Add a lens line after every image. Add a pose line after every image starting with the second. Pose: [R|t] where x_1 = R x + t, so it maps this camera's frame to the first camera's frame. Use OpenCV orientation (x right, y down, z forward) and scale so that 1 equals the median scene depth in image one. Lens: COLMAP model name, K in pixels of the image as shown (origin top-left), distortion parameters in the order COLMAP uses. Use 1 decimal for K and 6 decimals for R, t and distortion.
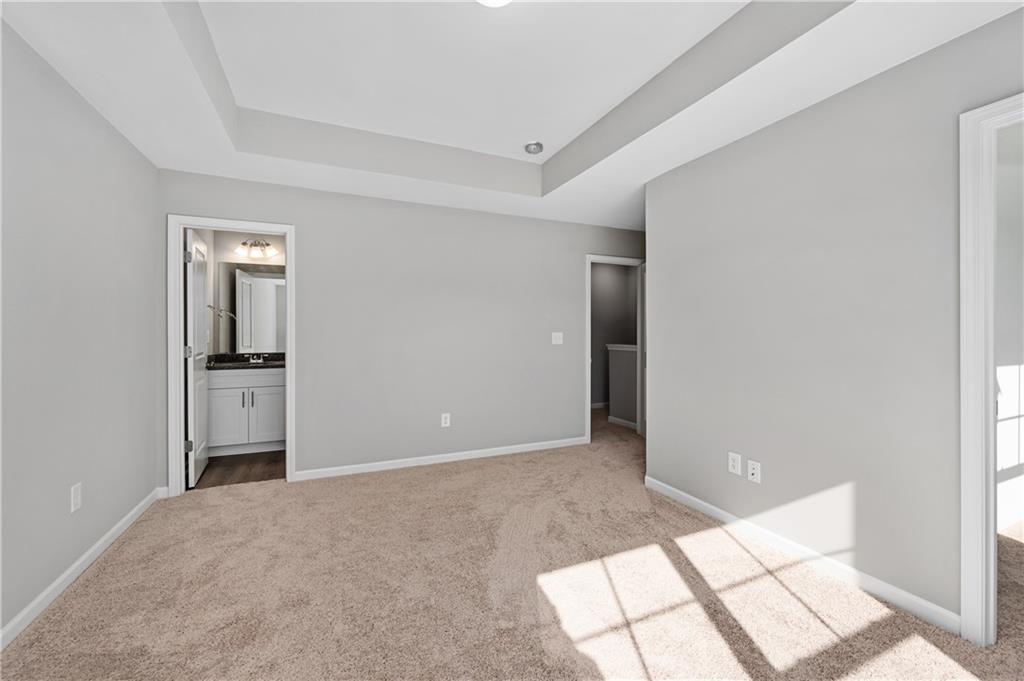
lens RADIAL K [[402.2, 0, 512.4], [0, 402.2, 342.0], [0, 0, 1]] dist [-0.008836, 0.000202]
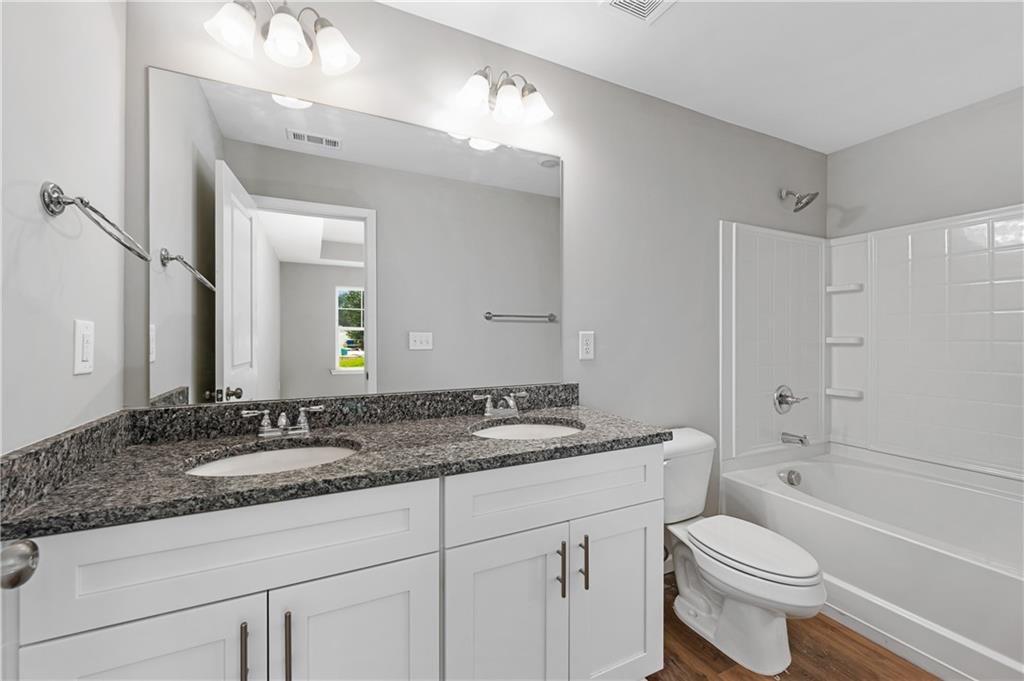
lens RADIAL K [[402.2, 0, 508.6], [0, 402.2, 340.1], [0, 0, 1]] dist [-0.008836, 0.000202]
pose [[0.999925, -0.001198, 0.012206, -0.486249], [0.001185, 0.999999, 0.001067, -0.015935], [-0.012207, -0.001052, 0.999925, 0.718165]]
